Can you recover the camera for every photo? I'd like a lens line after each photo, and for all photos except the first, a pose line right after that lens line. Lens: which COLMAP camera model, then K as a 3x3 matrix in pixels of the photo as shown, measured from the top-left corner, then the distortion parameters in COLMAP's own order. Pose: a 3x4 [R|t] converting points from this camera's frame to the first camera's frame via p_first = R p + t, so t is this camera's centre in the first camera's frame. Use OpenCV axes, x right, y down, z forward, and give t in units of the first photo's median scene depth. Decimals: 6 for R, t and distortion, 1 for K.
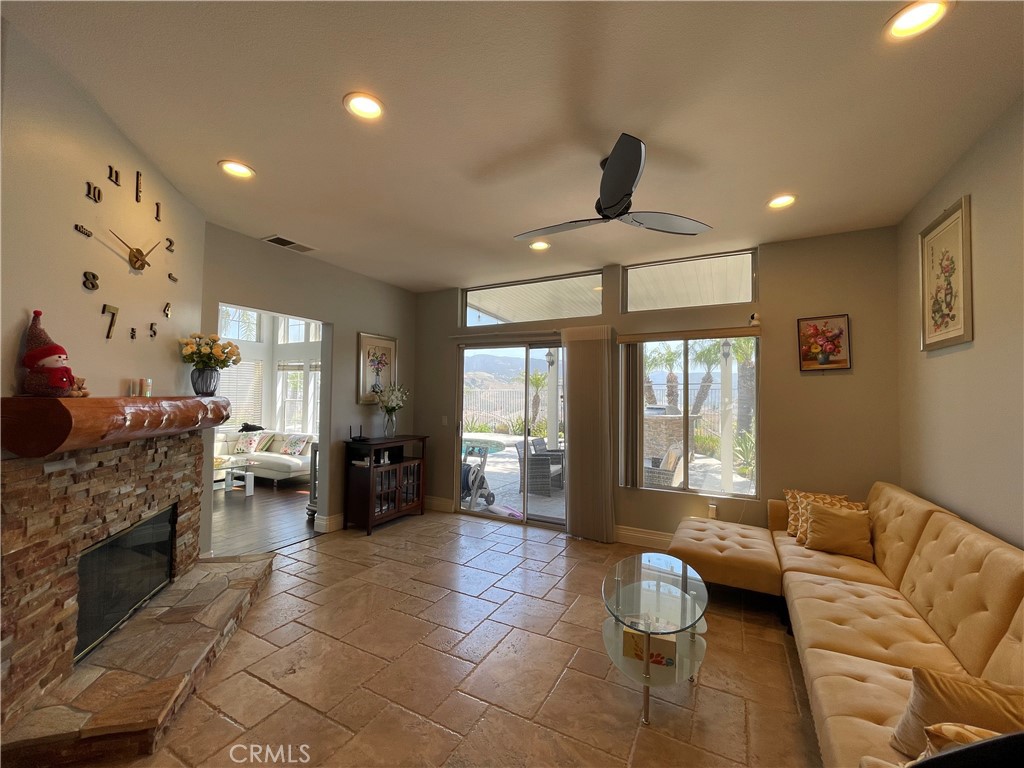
lens RADIAL K [[413.7, 0, 512.0], [0, 413.7, 384.0], [0, 0, 1]] dist [-0.001640, 0.000002]
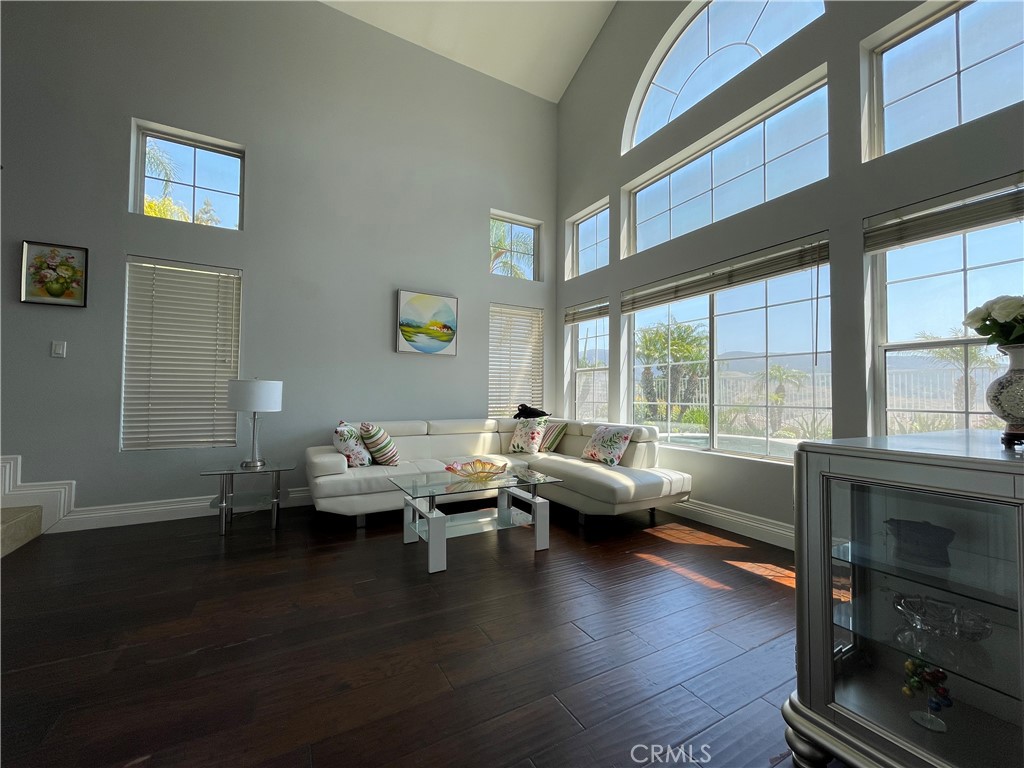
lens RADIAL K [[408.4, 0, 503.5], [0, 408.4, 384.9], [0, 0, 1]] dist [-0.000565, 0.000046]
pose [[0.830837, -0.020407, -0.556142, -0.373146], [0.015212, 0.999787, -0.013960, 0.083882], [0.556309, 0.003139, 0.830970, 0.539045]]
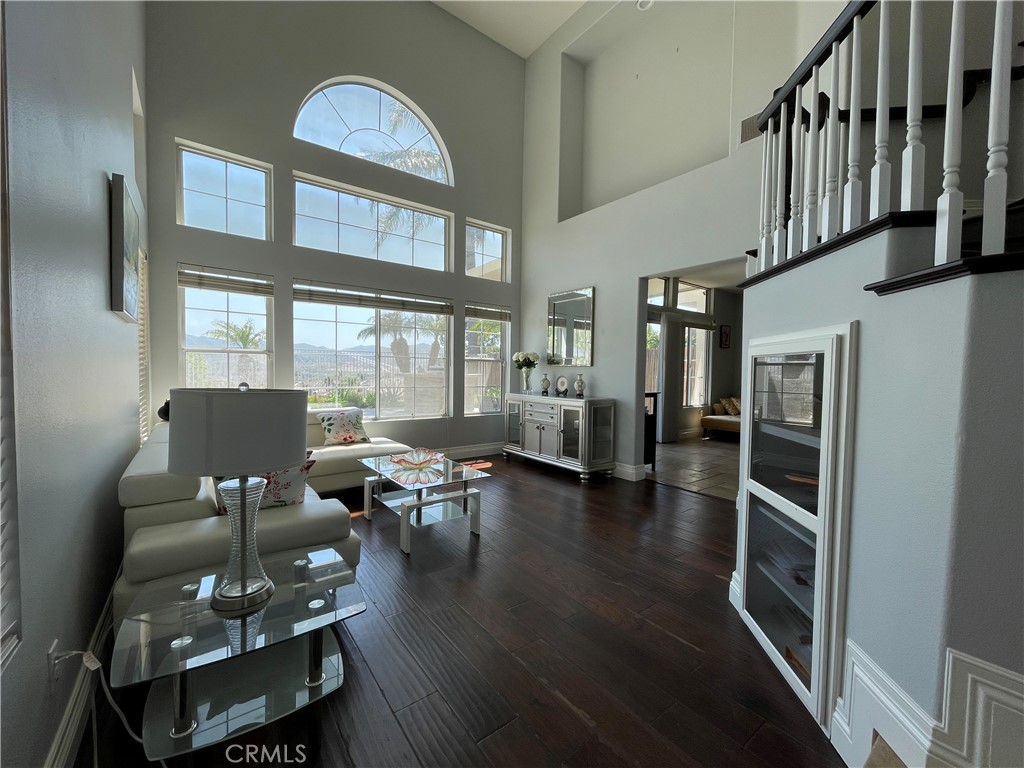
lens RADIAL K [[413.7, 0, 512.0], [0, 413.7, 384.0], [0, 0, 1]] dist [-0.001640, 0.000002]
pose [[0.414015, -0.029959, 0.909777, -1.027367], [-0.036172, 0.998127, 0.049329, 0.051415], [-0.909551, -0.053331, 0.412156, 0.585157]]
